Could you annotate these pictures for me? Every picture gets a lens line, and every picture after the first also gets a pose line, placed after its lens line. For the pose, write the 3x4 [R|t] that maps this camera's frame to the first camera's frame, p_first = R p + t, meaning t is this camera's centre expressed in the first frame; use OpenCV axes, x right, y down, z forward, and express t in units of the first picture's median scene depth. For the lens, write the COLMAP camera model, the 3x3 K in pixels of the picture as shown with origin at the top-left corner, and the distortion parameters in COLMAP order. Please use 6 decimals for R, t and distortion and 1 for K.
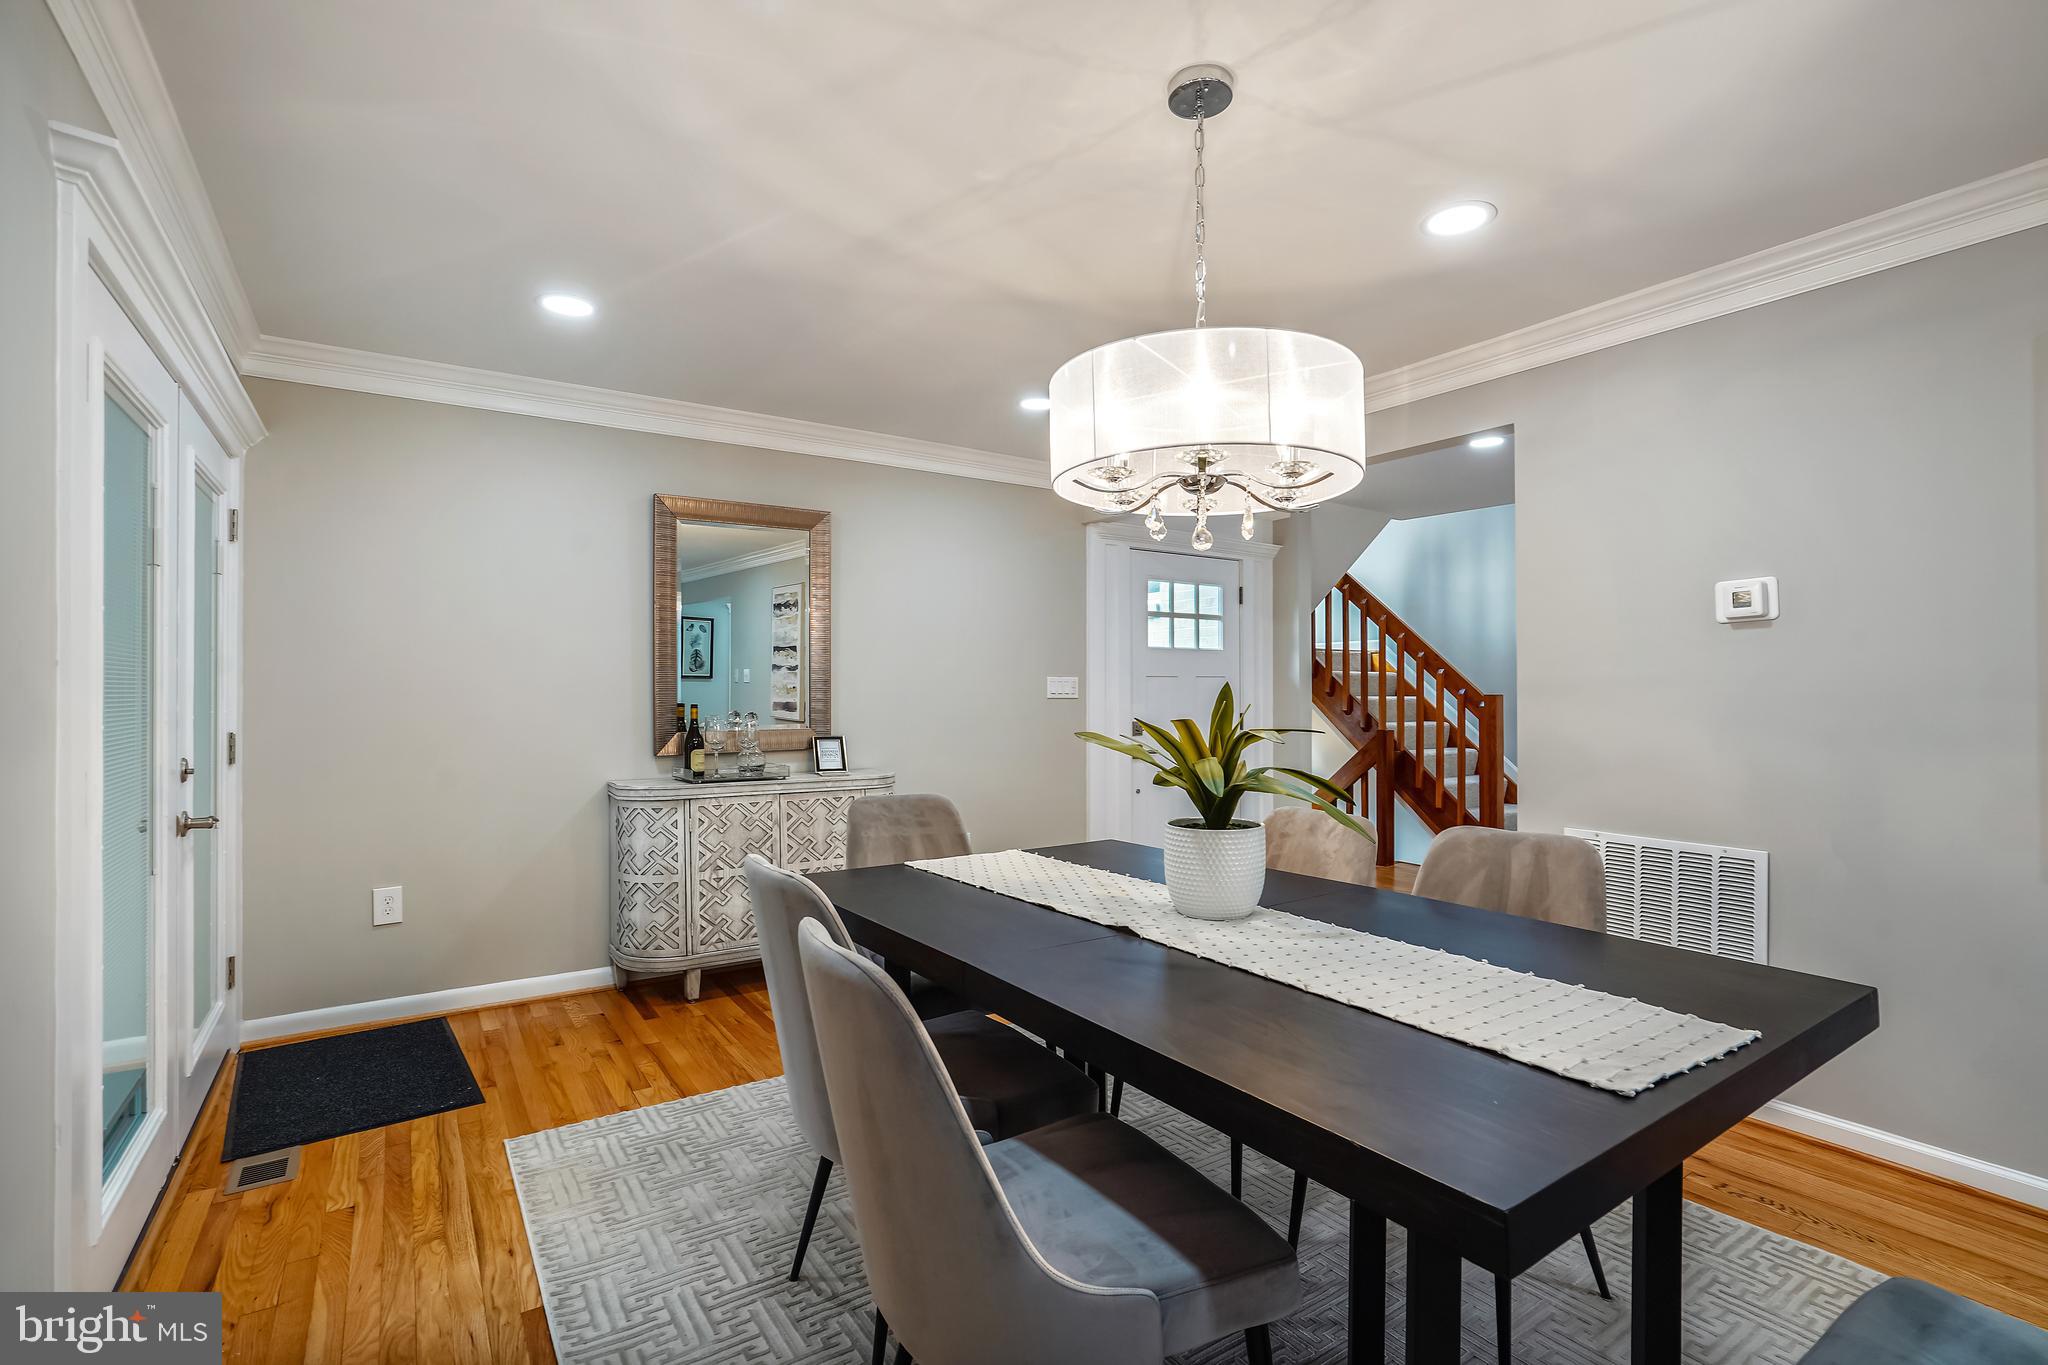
lens RADIAL K [[957.4, 0, 1020.7], [0, 957.4, 676.4], [0, 0, 1]] dist [-0.067923, 0.000359]
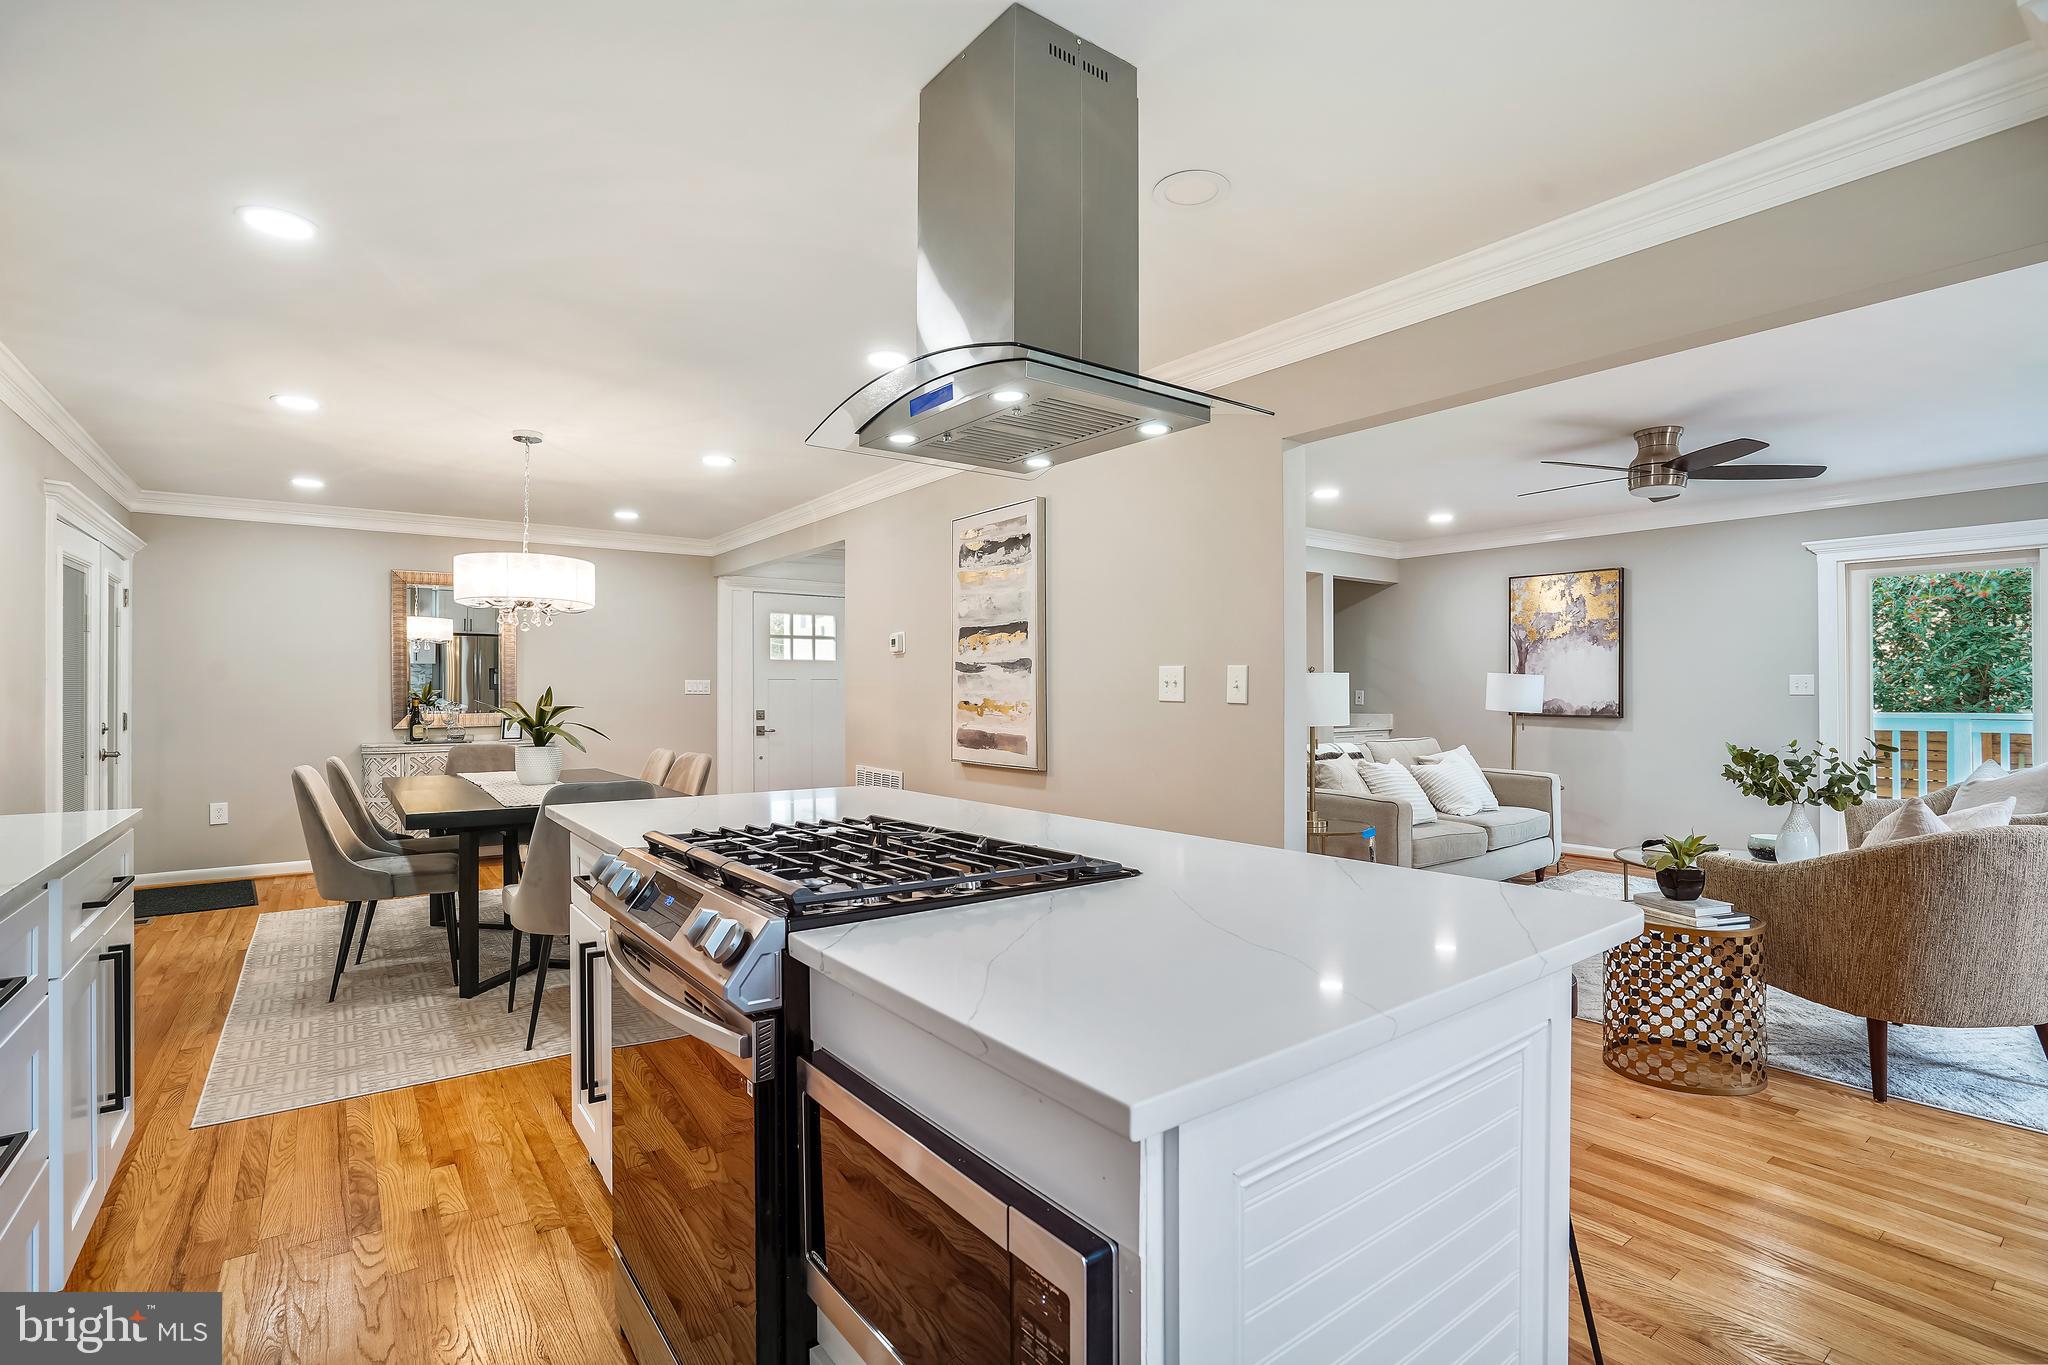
lens RADIAL K [[947.0, 0, 1024.0], [0, 947.0, 682.5], [0, 0, 1]] dist [-0.058947, 0.000098]
pose [[0.997749, -0.000334, 0.067054, 0.633163], [-0.000437, 0.999934, 0.011476, -0.016966], [-0.067053, -0.011479, 0.997683, -0.707604]]
